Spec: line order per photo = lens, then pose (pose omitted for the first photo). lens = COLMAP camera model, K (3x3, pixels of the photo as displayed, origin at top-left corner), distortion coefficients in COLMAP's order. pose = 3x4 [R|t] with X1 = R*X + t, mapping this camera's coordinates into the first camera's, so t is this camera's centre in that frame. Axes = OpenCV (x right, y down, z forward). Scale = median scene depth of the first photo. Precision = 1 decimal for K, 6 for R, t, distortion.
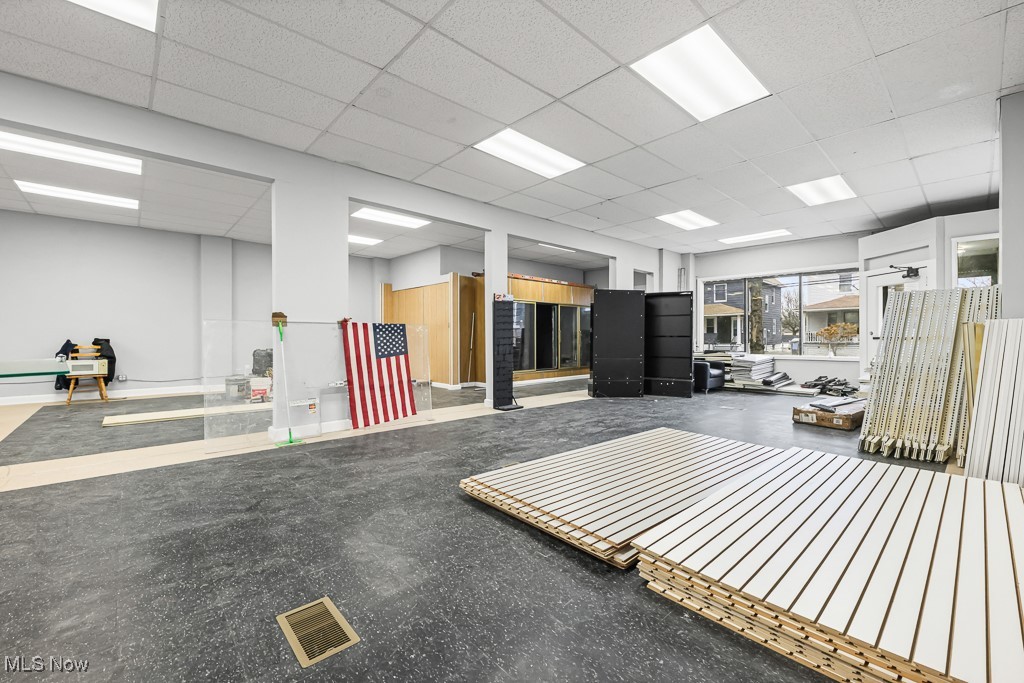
lens RADIAL K [[420.2, 0, 507.0], [0, 420.2, 338.2], [0, 0, 1]] dist [0.002553, -0.001567]
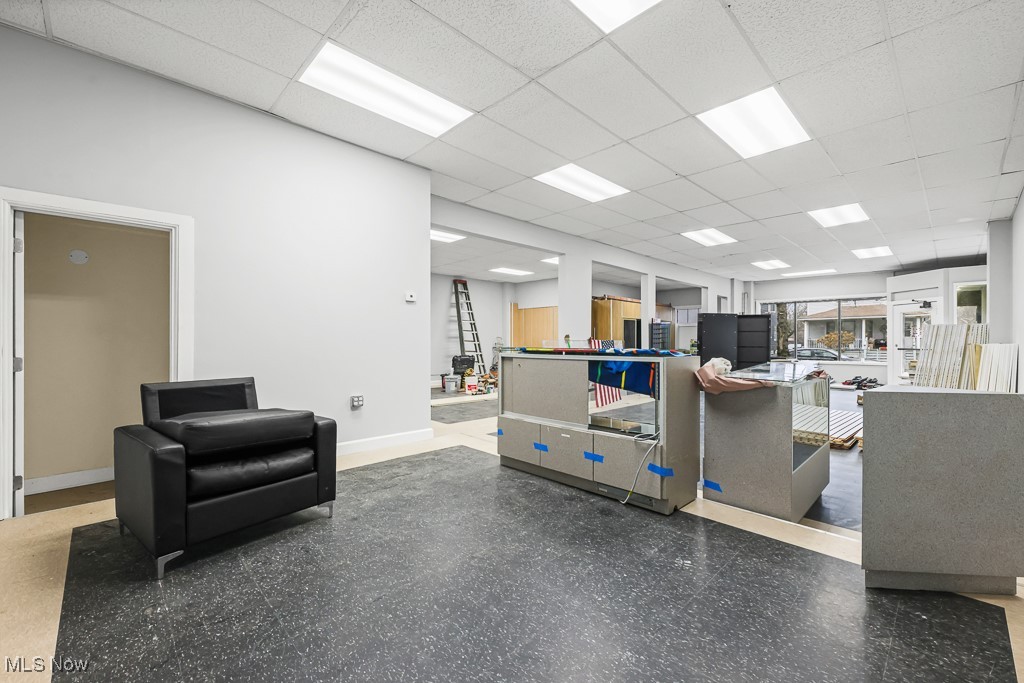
lens RADIAL K [[420.2, 0, 516.2], [0, 420.2, 344.8], [0, 0, 1]] dist [0.002553, -0.001567]
pose [[0.999338, 0.003059, 0.036252, -0.413445], [-0.003288, 0.999975, 0.006239, -0.016937], [-0.036232, -0.006354, 0.999323, -0.328751]]
